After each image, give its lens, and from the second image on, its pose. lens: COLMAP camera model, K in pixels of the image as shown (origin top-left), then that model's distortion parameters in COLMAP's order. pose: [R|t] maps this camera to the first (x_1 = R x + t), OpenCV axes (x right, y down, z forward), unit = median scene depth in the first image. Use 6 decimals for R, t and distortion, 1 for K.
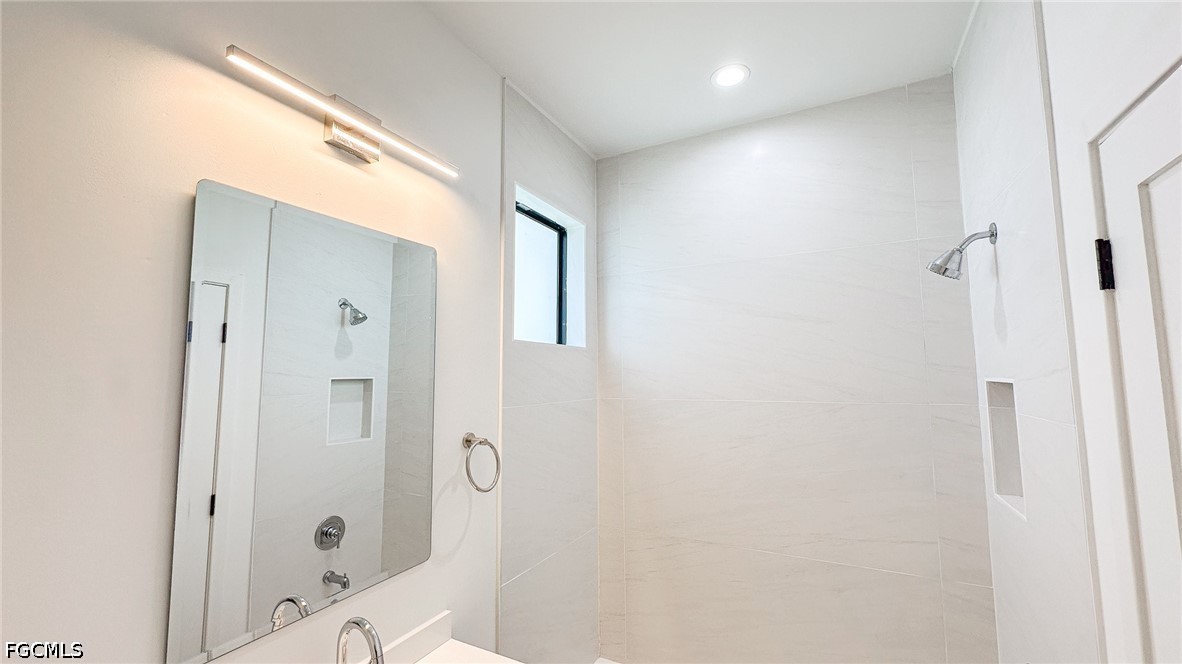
lens RADIAL K [[473.9, 0, 591.1], [0, 473.9, 331.9], [0, 0, 1]] dist [-0.004418, 0.000433]
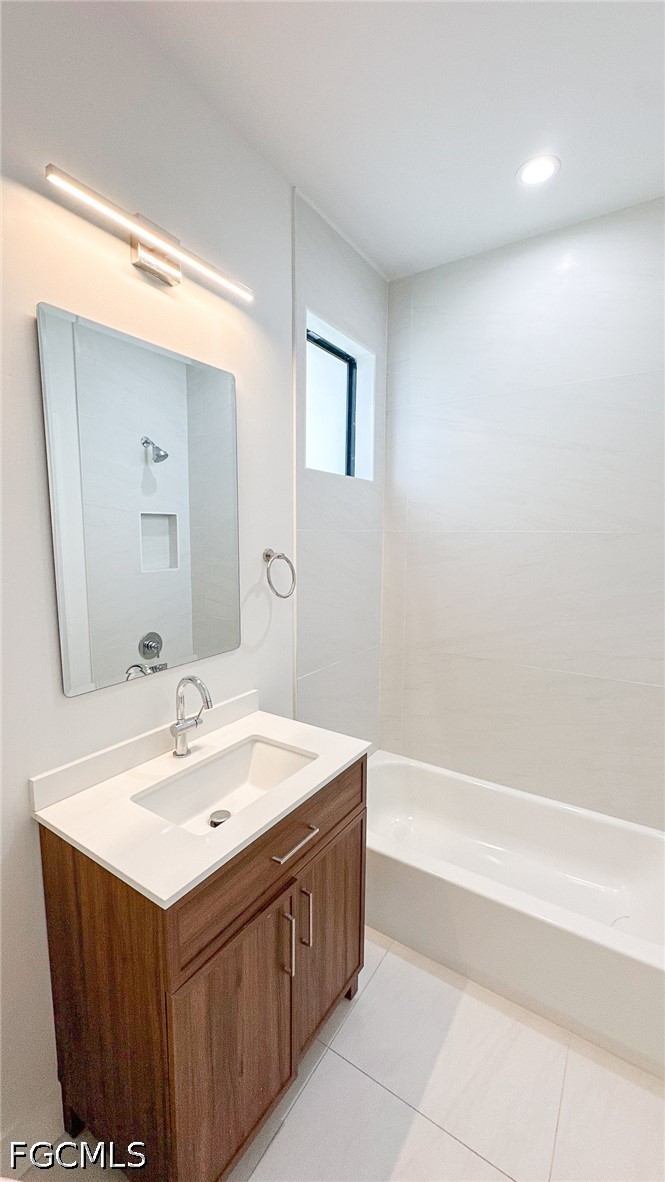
lens RADIAL K [[473.9, 0, 331.5], [0, 473.9, 591.8], [0, 0, 1]] dist [-0.004418, 0.000433]
pose [[0.995062, 0.025355, -0.095959, 0.005425], [-0.003924, 0.976115, 0.217217, 0.057694], [0.099174, -0.215768, 0.971395, -0.102675]]
